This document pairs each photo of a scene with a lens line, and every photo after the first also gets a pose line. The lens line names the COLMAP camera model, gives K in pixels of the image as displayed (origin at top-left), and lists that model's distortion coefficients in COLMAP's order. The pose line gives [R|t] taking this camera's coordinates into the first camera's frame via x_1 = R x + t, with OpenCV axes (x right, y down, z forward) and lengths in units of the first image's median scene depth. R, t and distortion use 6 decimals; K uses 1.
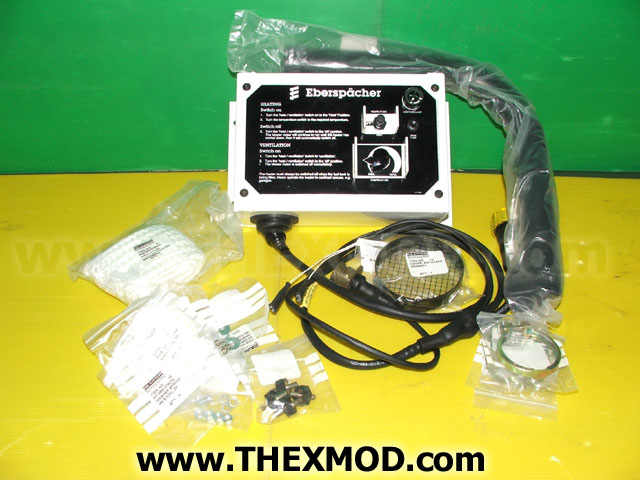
lens RADIAL K [[699.1, 0, 323.5], [0, 699.1, 238.4], [0, 0, 1]] dist [-0.183178, 0.000000]
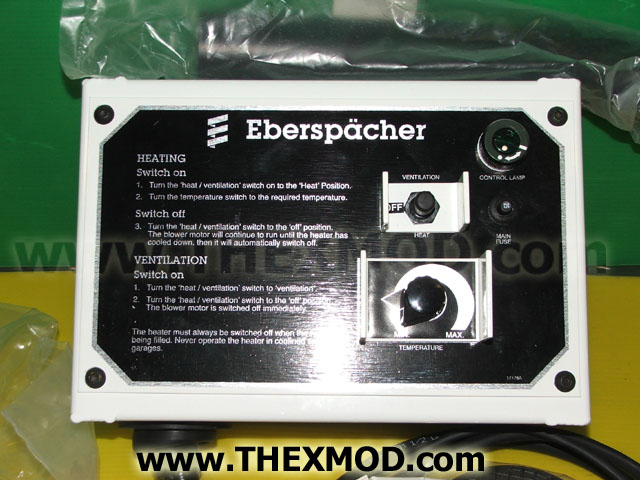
lens RADIAL K [[1146.8, 0, 318.6], [0, 1146.8, 239.6], [0, 0, 1]] dist [-0.062136, 0.000000]
pose [[0.999915, 0.001170, -0.012957, 0.027988], [-0.001047, 0.999955, 0.009446, -0.153570], [0.012967, -0.009432, 0.999871, 0.317641]]
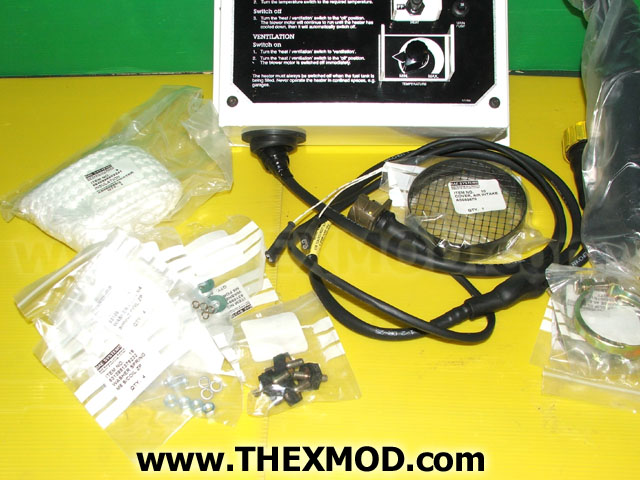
lens RADIAL K [[792.9, 0, 315.7], [0, 792.9, 240.7], [0, 0, 1]] dist [-0.118599, 0.000000]
pose [[0.999549, 0.002093, -0.029971, 0.000830], [0.001074, 0.994444, 0.105257, -0.005772], [0.030025, -0.105242, 0.993993, 0.146307]]
